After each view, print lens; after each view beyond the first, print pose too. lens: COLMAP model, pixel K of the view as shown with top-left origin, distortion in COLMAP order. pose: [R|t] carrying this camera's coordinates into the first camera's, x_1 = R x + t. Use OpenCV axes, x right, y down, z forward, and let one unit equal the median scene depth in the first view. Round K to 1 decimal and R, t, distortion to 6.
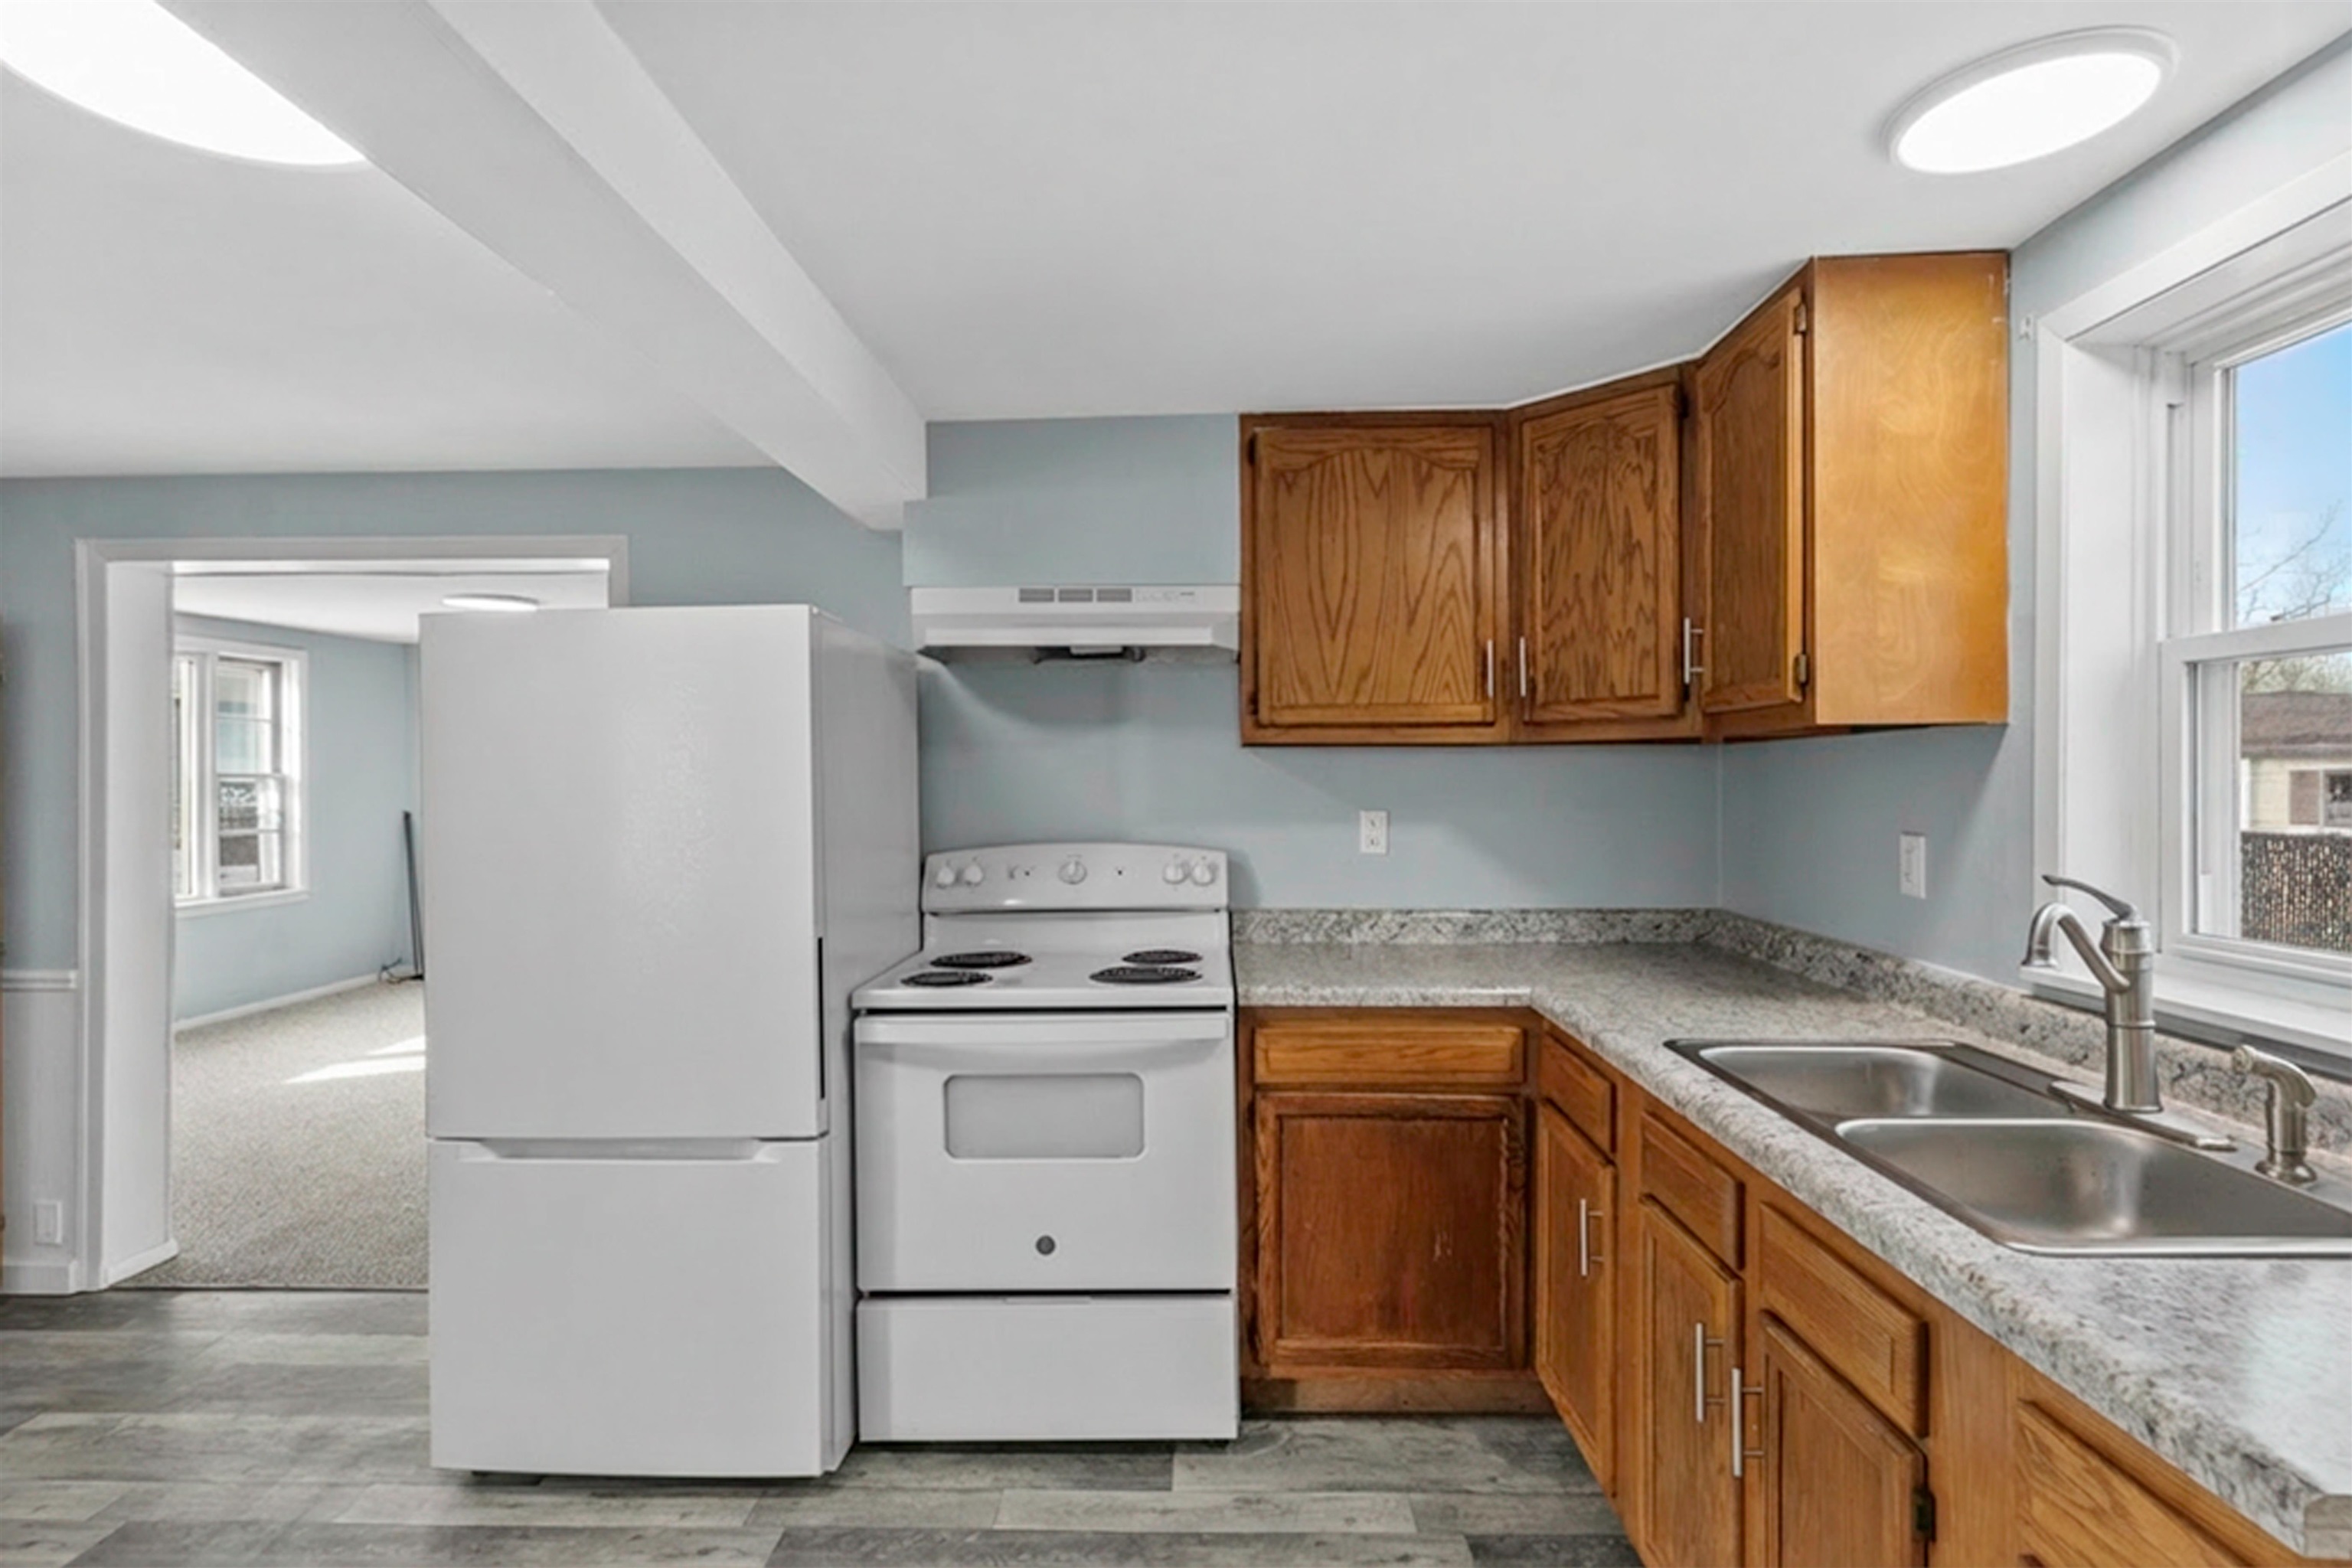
lens RADIAL K [[1173.4, 0, 1176.0], [0, 1173.4, 784.0], [0, 0, 1]] dist [-0.003566, -0.001524]
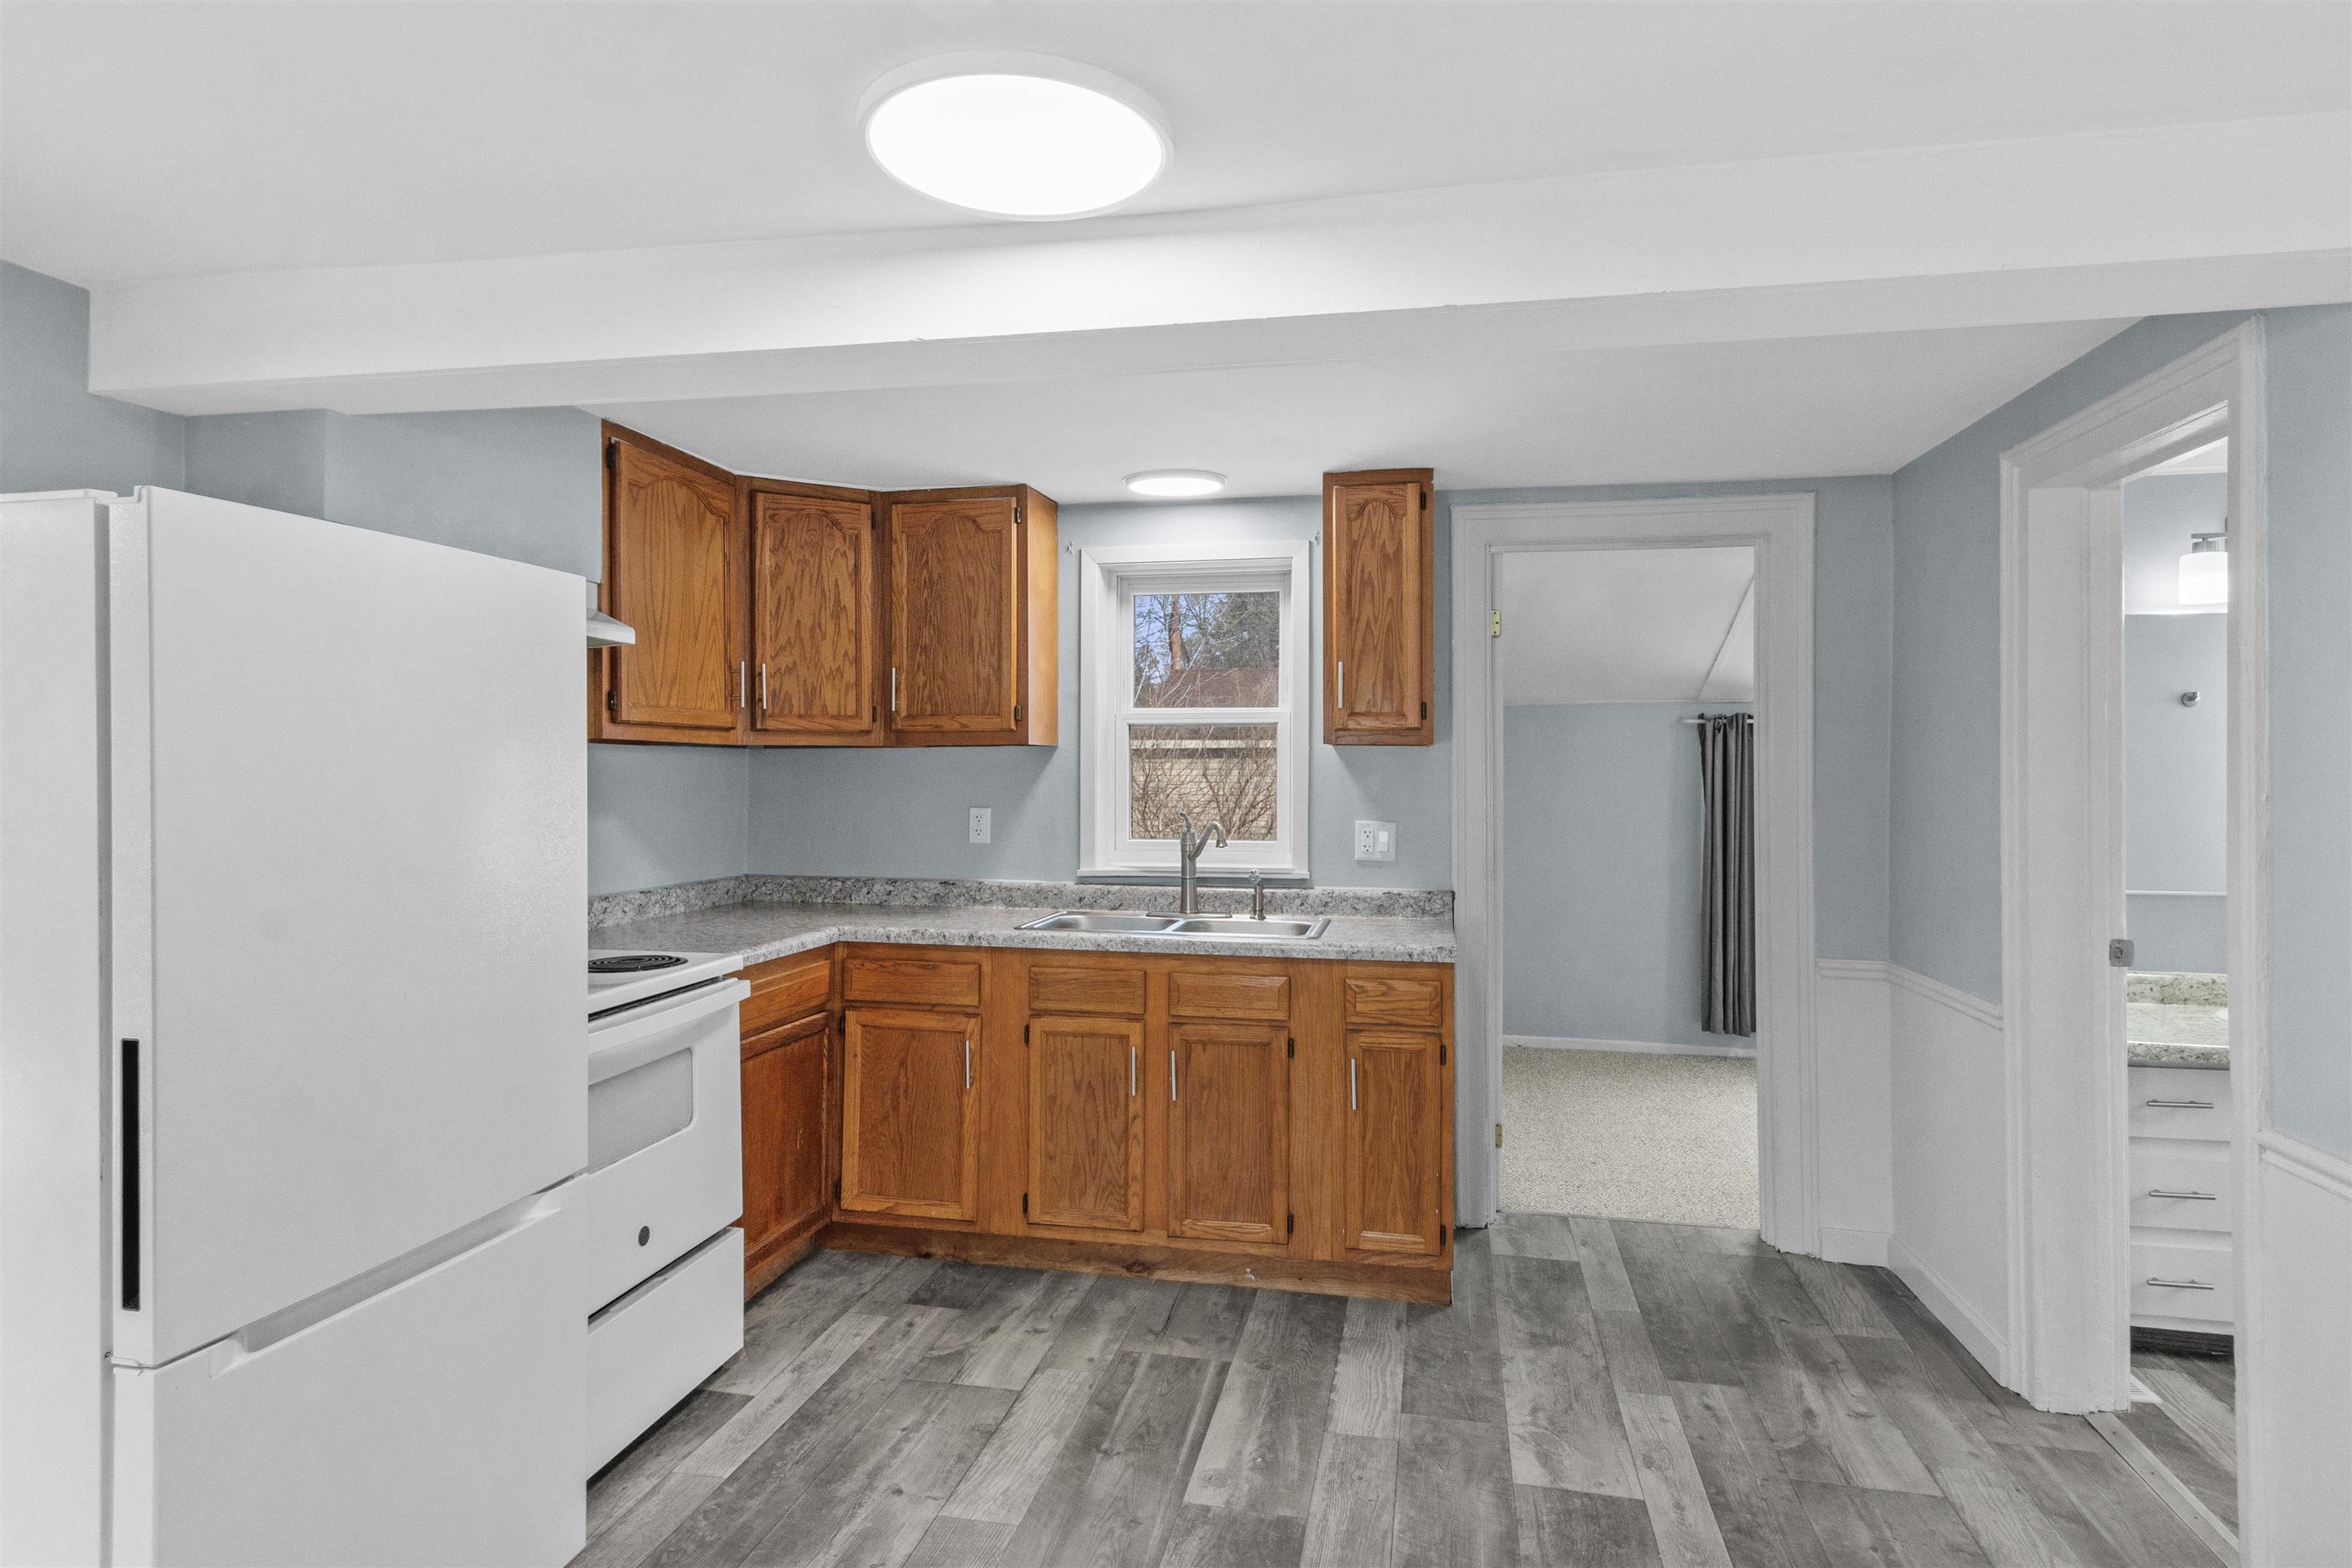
lens RADIAL K [[1278.0, 0, 1177.9], [0, 1278.0, 771.5], [0, 0, 1]] dist [-0.002114, -0.000045]
pose [[0.176360, 0.008508, 0.984289, -0.958293], [0.002580, 0.999955, -0.009106, 0.006405], [-0.984322, 0.004145, 0.176331, 0.307506]]
